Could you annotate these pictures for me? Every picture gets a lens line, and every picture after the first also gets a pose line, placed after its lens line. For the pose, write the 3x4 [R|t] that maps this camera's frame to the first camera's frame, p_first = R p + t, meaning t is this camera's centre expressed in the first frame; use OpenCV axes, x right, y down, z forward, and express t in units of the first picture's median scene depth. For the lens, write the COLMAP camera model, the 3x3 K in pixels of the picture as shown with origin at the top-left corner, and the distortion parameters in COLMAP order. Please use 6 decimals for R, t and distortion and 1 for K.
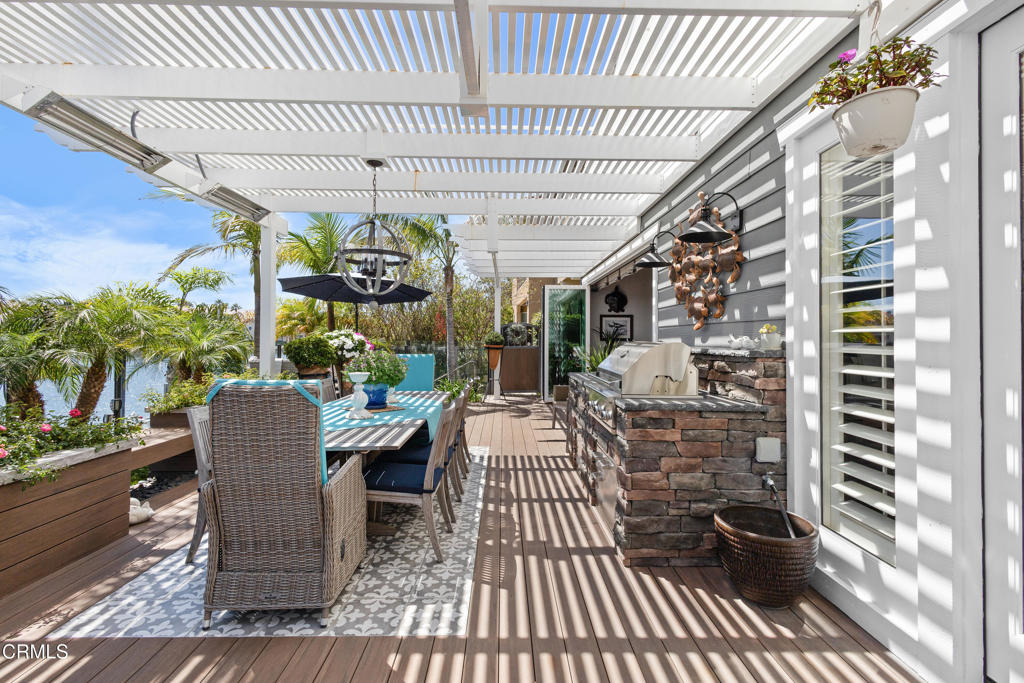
lens RADIAL K [[472.2, 0, 511.5], [0, 472.2, 332.8], [0, 0, 1]] dist [0.002623, -0.000094]
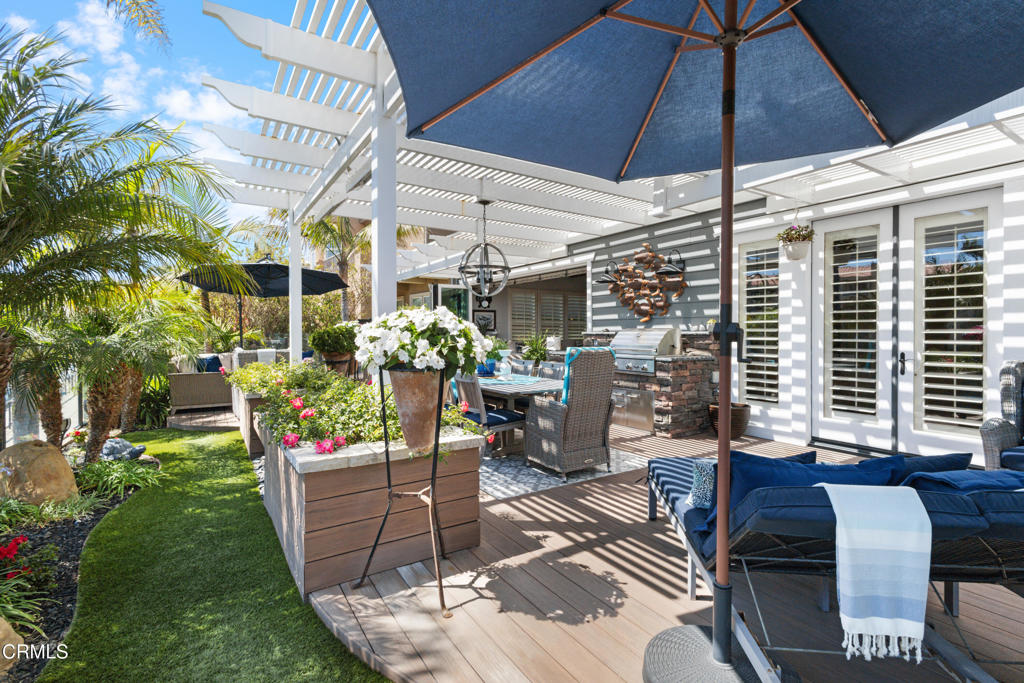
lens RADIAL K [[472.2, 0, 511.5], [0, 472.2, 332.8], [0, 0, 1]] dist [0.002623, -0.000094]
pose [[0.853195, -0.007965, 0.521531, -1.182094], [0.001492, 0.999917, 0.012830, 0.014154], [-0.521590, -0.010168, 0.853136, -0.302106]]
